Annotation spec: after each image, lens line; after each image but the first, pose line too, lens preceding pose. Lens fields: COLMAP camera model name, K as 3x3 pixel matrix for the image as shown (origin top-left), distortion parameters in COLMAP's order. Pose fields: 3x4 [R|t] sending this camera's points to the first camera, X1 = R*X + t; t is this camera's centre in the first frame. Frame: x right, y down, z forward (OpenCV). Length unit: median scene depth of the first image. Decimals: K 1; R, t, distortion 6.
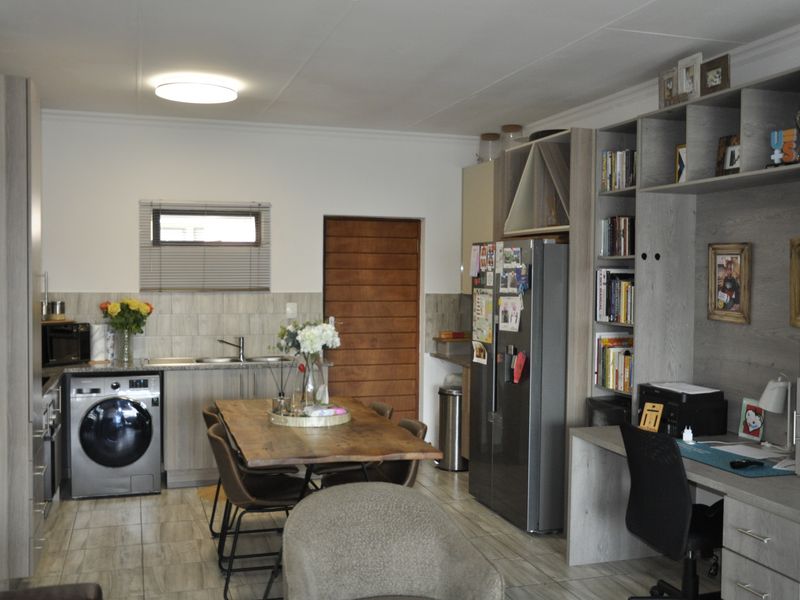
lens RADIAL K [[830.7, 0, 398.9], [0, 830.7, 303.0], [0, 0, 1]] dist [-0.107168, 0.213275]
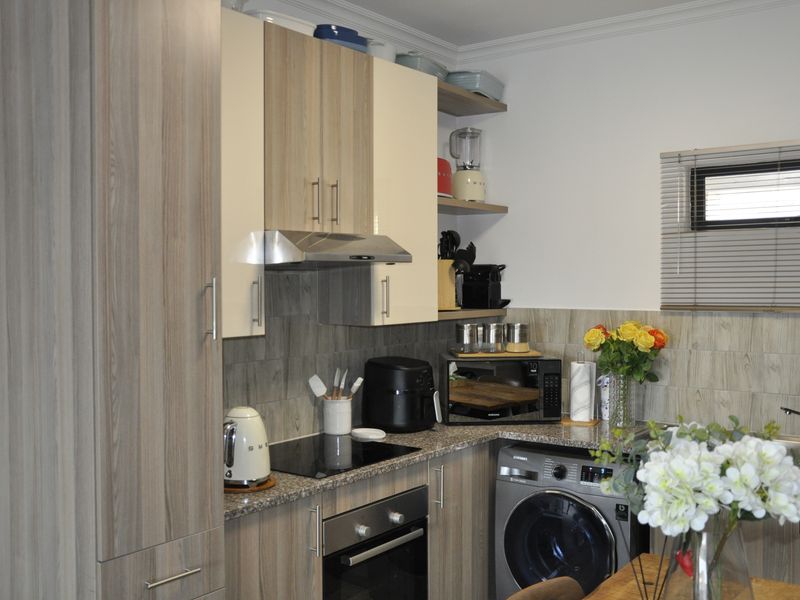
lens RADIAL K [[830.7, 0, 398.9], [0, 830.7, 303.0], [0, 0, 1]] dist [-0.107168, 0.213275]
pose [[0.577220, 0.014833, -0.816454, 0.056288], [-0.020093, 0.999790, 0.003959, -0.016614], [0.816341, 0.014119, 0.577397, 0.493346]]
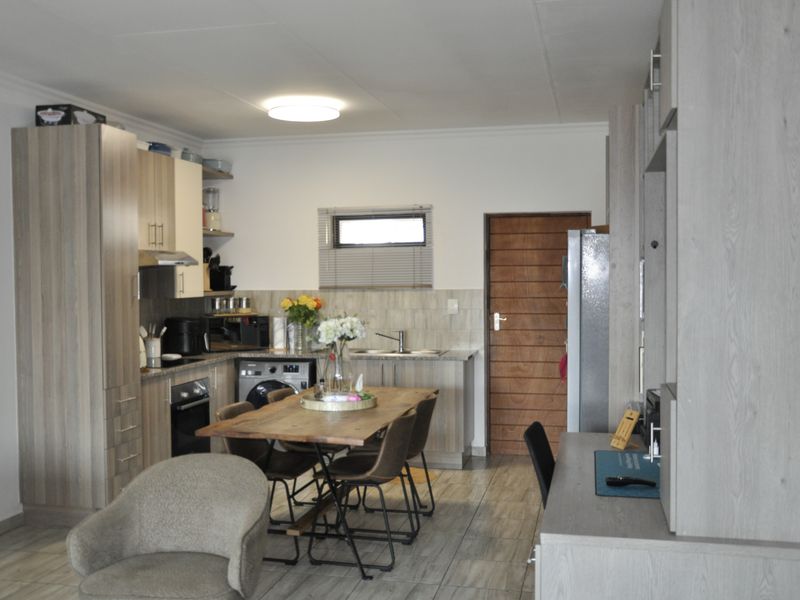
lens RADIAL K [[830.7, 0, 398.9], [0, 830.7, 303.0], [0, 0, 1]] dist [-0.107168, 0.213275]
pose [[0.858054, 0.002818, -0.513552, 0.357807], [-0.002773, 0.999996, 0.000854, 0.003905], [0.513552, 0.000692, 0.858058, 0.072742]]
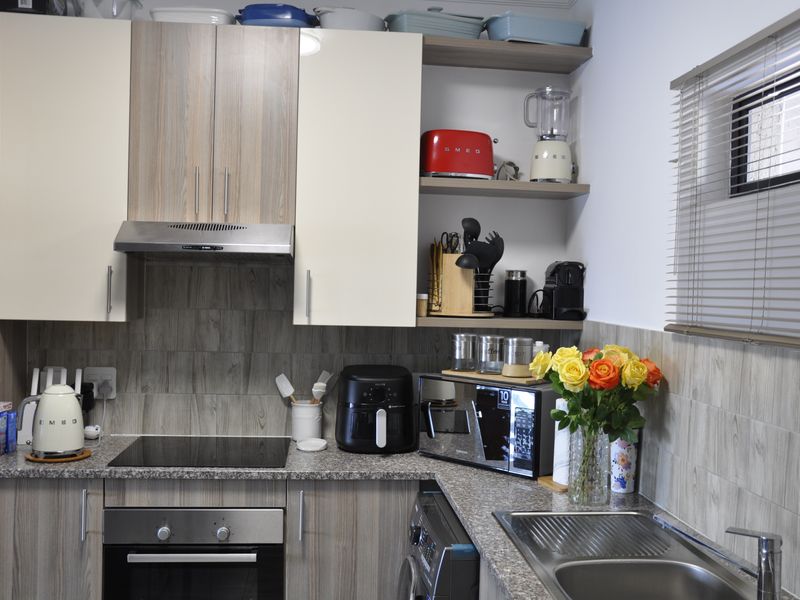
lens RADIAL K [[830.7, 0, 398.9], [0, 830.7, 303.0], [0, 0, 1]] dist [-0.107168, 0.213275]
pose [[-0.211501, 0.011112, -0.977315, 0.069398], [-0.060291, 0.997883, 0.024393, -0.027128], [0.975516, 0.064082, -0.210384, 0.931752]]
